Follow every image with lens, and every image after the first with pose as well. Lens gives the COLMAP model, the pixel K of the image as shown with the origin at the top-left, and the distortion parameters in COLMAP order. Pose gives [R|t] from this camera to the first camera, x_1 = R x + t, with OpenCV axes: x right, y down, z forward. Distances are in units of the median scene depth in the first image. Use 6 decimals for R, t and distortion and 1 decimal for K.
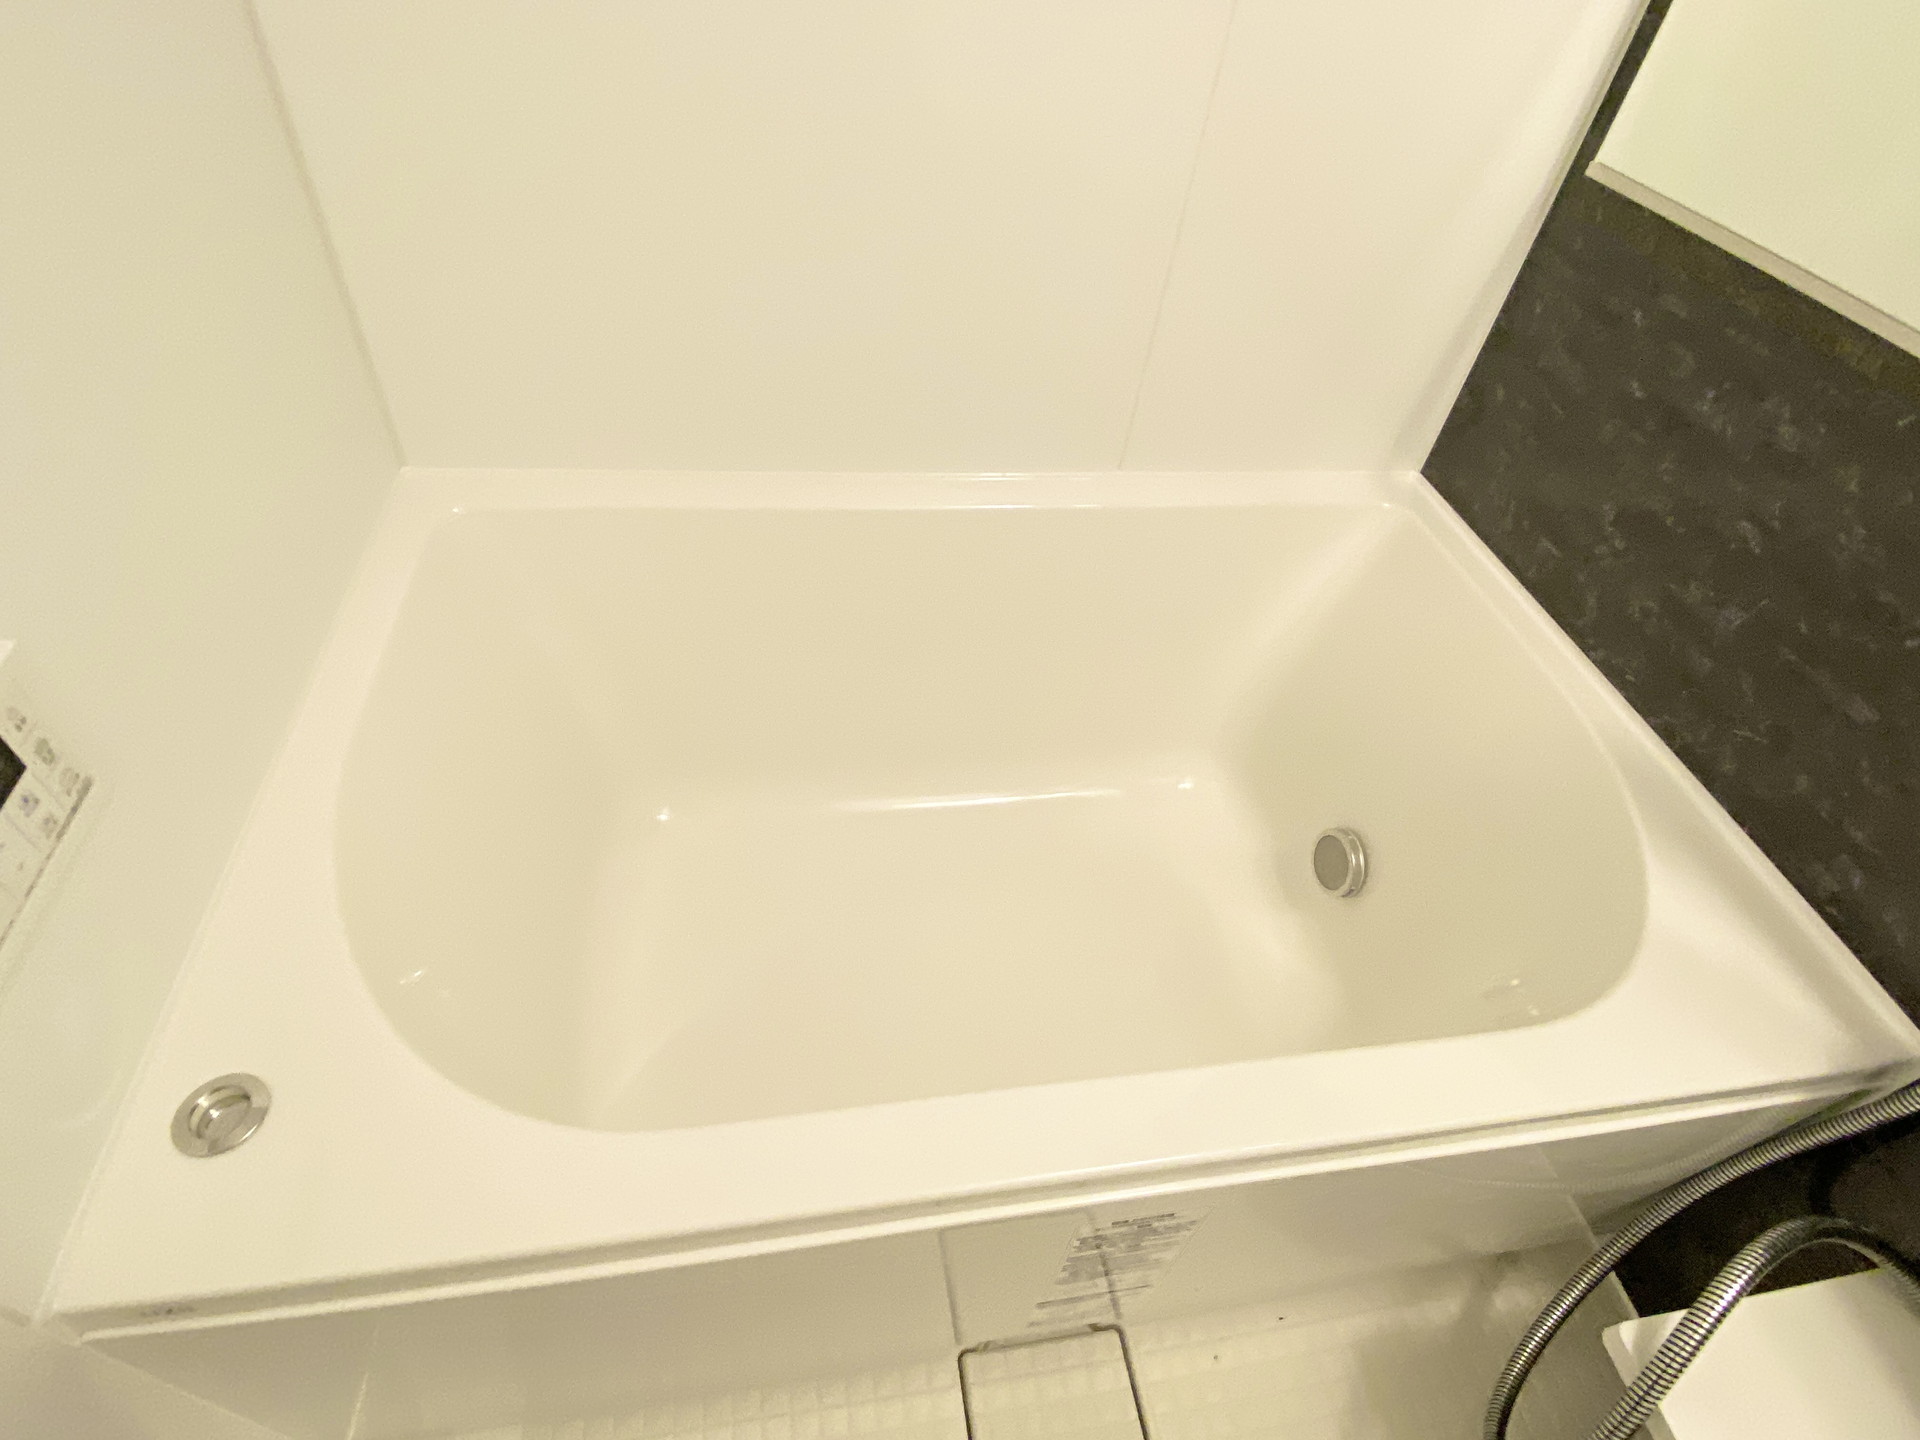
lens RADIAL K [[949.7, 0, 953.2], [0, 949.7, 716.3], [0, 0, 1]] dist [-0.006934, -0.002597]
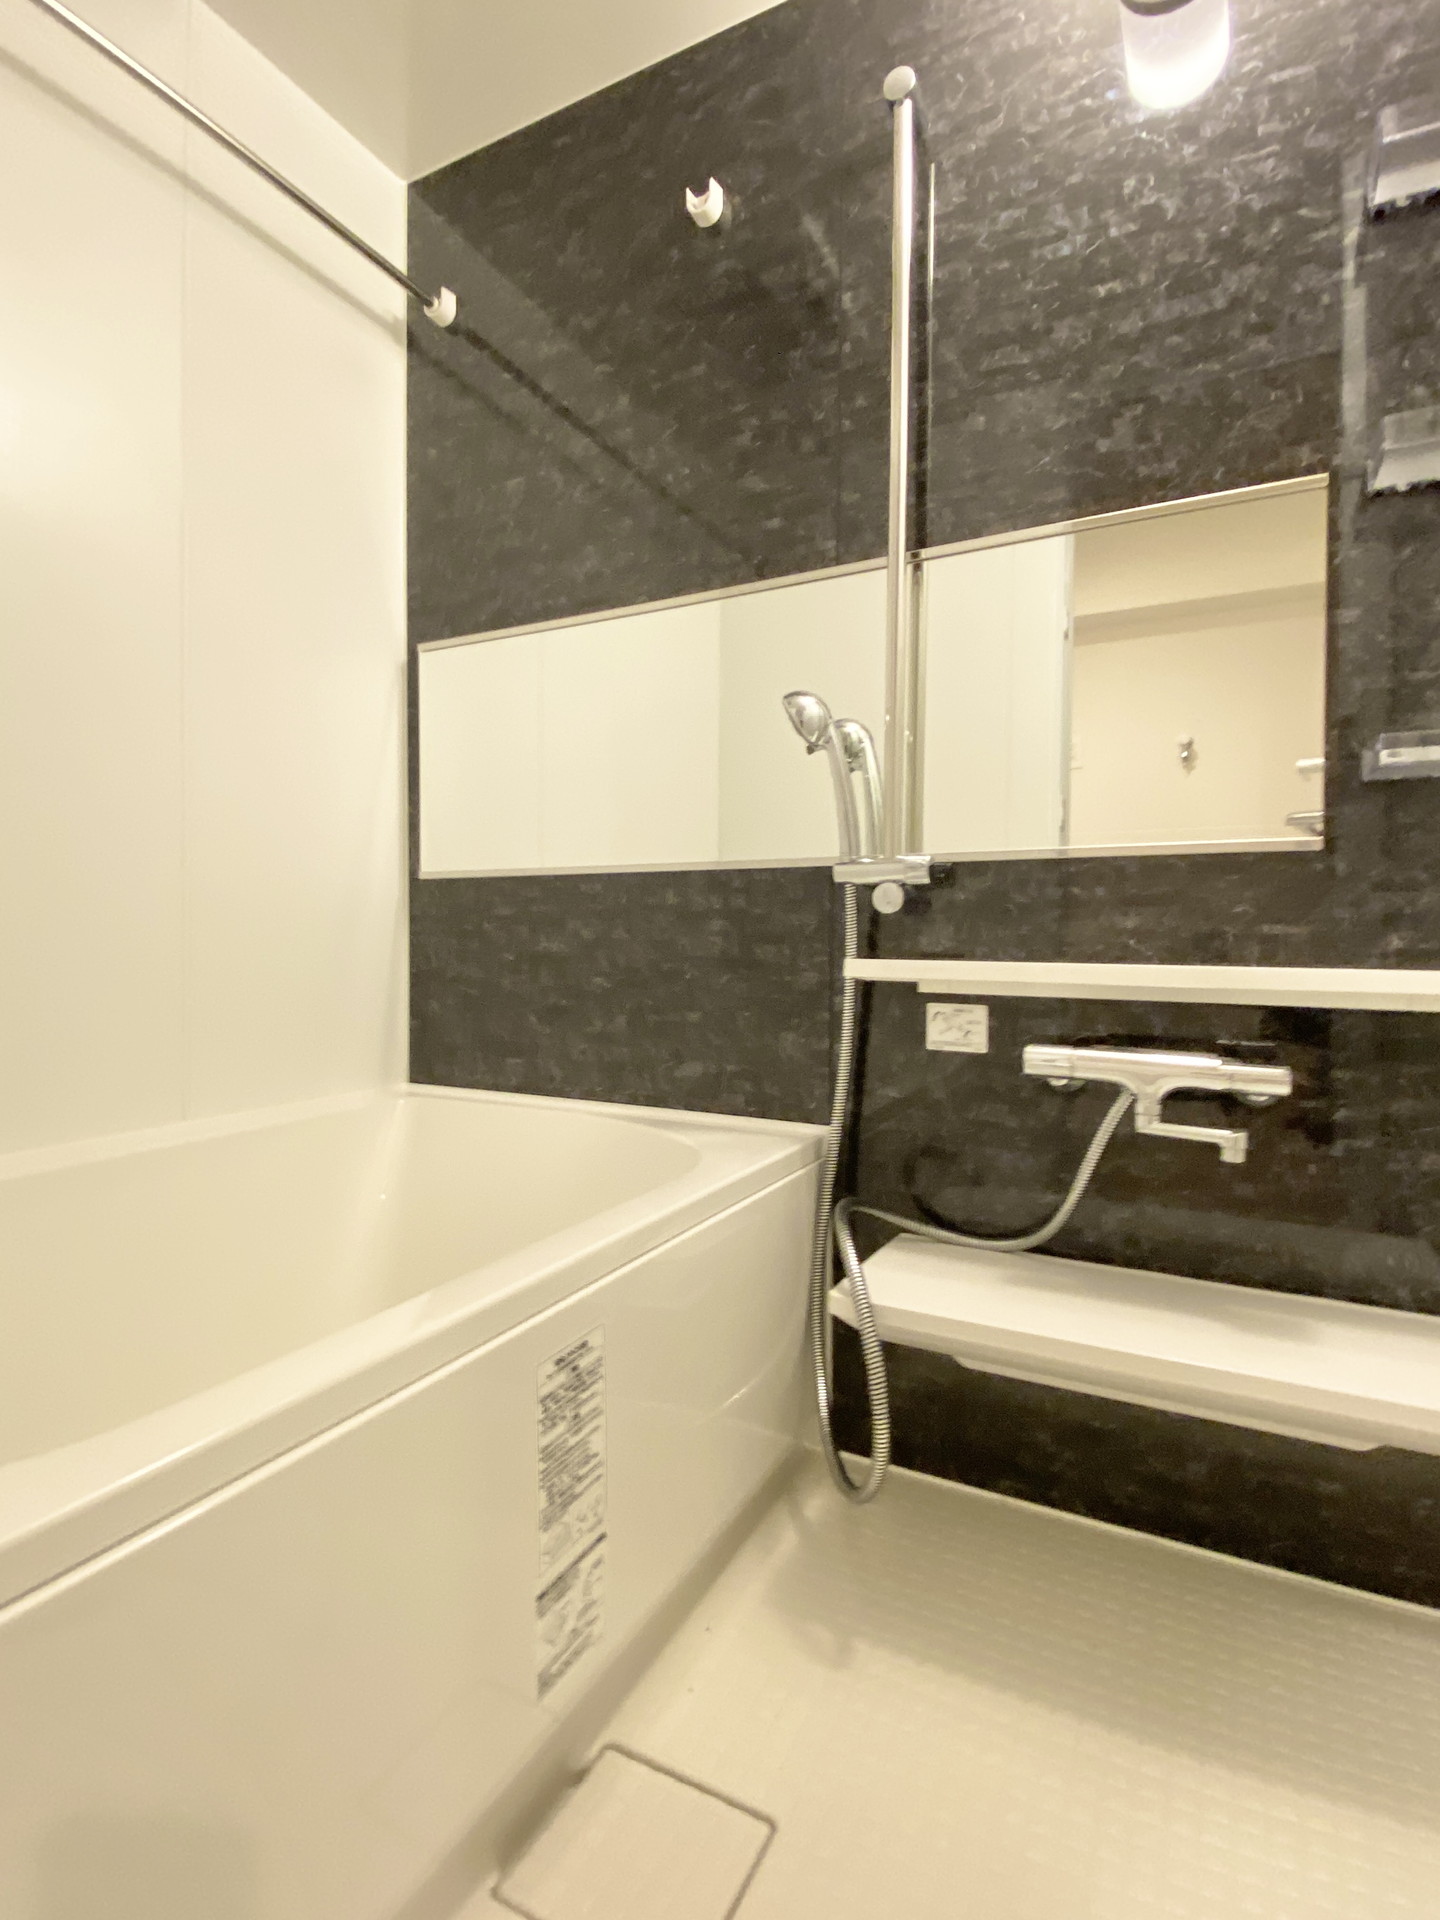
lens RADIAL K [[949.7, 0, 718.9], [0, 949.7, 963.3], [0, 0, 1]] dist [-0.006934, -0.002597]
pose [[0.593574, -0.089673, 0.799768, -0.431020], [0.603857, 0.706564, -0.368949, 0.531000], [-0.532002, 0.701945, 0.473548, -0.013495]]
